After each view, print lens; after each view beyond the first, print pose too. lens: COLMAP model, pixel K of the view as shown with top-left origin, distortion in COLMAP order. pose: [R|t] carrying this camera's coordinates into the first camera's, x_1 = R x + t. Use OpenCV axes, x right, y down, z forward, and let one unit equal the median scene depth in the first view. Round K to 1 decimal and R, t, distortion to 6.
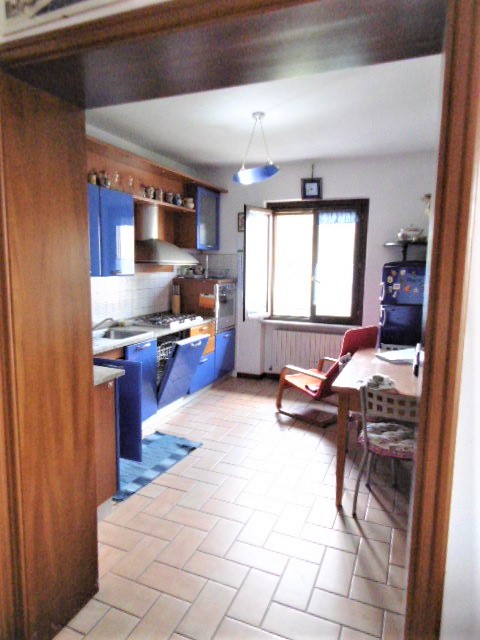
lens RADIAL K [[420.1, 0, 240.0], [0, 420.1, 320.0], [0, 0, 1]] dist [0.004828, -0.001223]
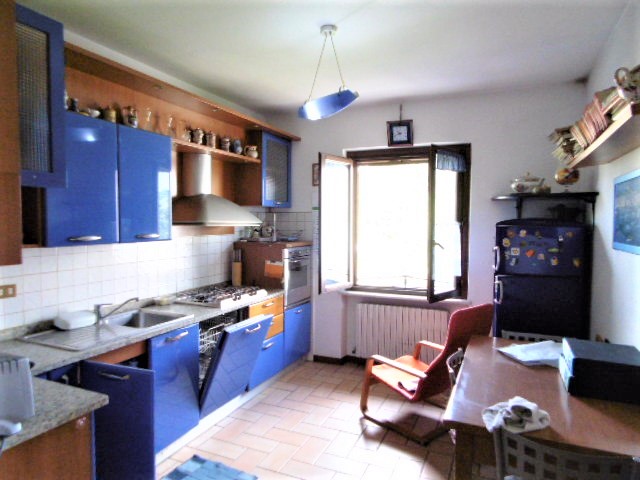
lens RADIAL K [[420.1, 0, 320.0], [0, 420.1, 240.0], [0, 0, 1]] dist [0.004828, -0.001223]
pose [[0.999787, -0.008241, -0.018897, 0.029719], [0.006472, 0.995755, -0.091812, -0.030462], [0.019573, 0.091670, 0.995597, 0.211743]]
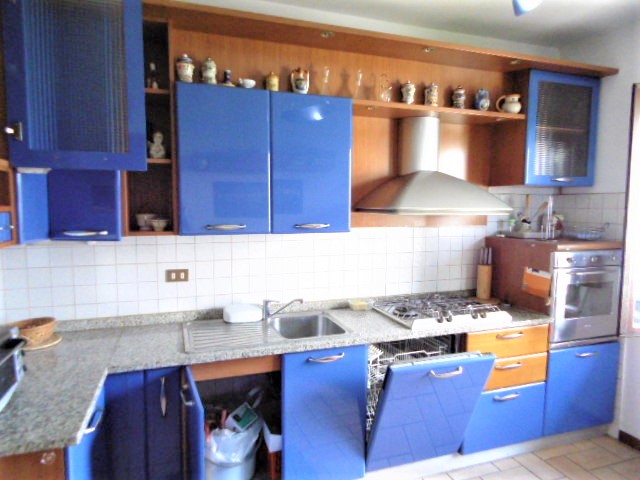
lens RADIAL K [[420.1, 0, 320.0], [0, 420.1, 240.0], [0, 0, 1]] dist [0.004828, -0.001223]
pose [[0.665872, 0.053447, -0.744149, 0.147076], [-0.097856, 0.995070, -0.016094, -0.071438], [0.739621, 0.083536, 0.667819, 0.498661]]
